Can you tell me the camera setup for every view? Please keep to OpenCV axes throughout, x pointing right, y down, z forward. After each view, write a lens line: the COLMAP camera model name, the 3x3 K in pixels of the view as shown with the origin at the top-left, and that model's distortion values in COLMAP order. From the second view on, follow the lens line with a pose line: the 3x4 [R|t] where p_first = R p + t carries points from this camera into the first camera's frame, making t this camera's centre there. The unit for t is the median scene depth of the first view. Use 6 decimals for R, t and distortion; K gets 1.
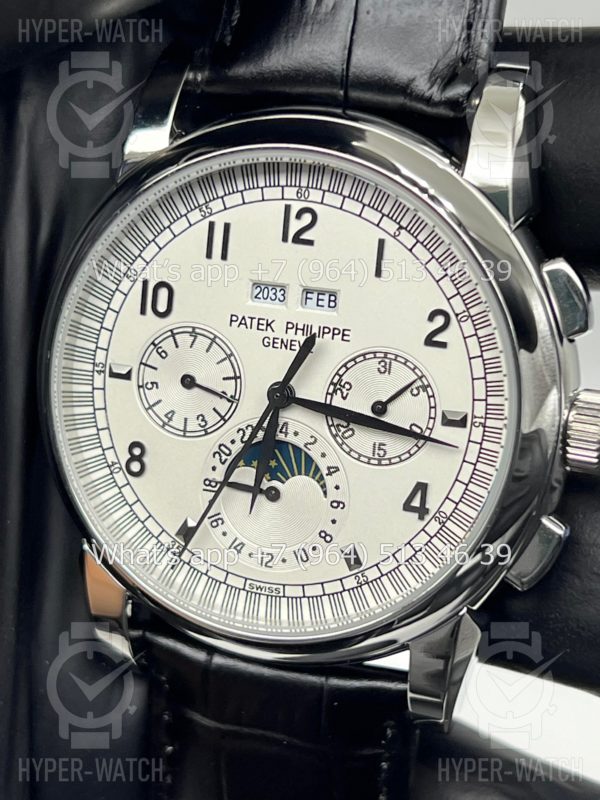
lens RADIAL K [[1930.0, 0, 300.2], [0, 1930.0, 395.9], [0, 0, 1]] dist [0.210027, 0.000000]
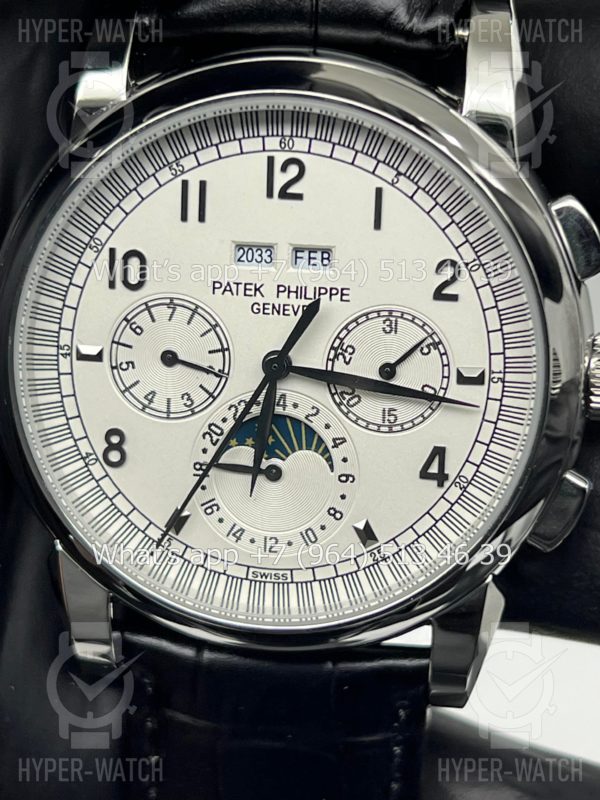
lens RADIAL K [[1930.0, 0, 291.7], [0, 1930.0, 397.8], [0, 0, 1]] dist [0.210027, 0.000000]
pose [[0.981585, -0.082702, 0.172197, -0.161721], [0.077223, 0.996278, 0.038290, -0.019427], [-0.174723, -0.024287, 0.984318, 0.094723]]
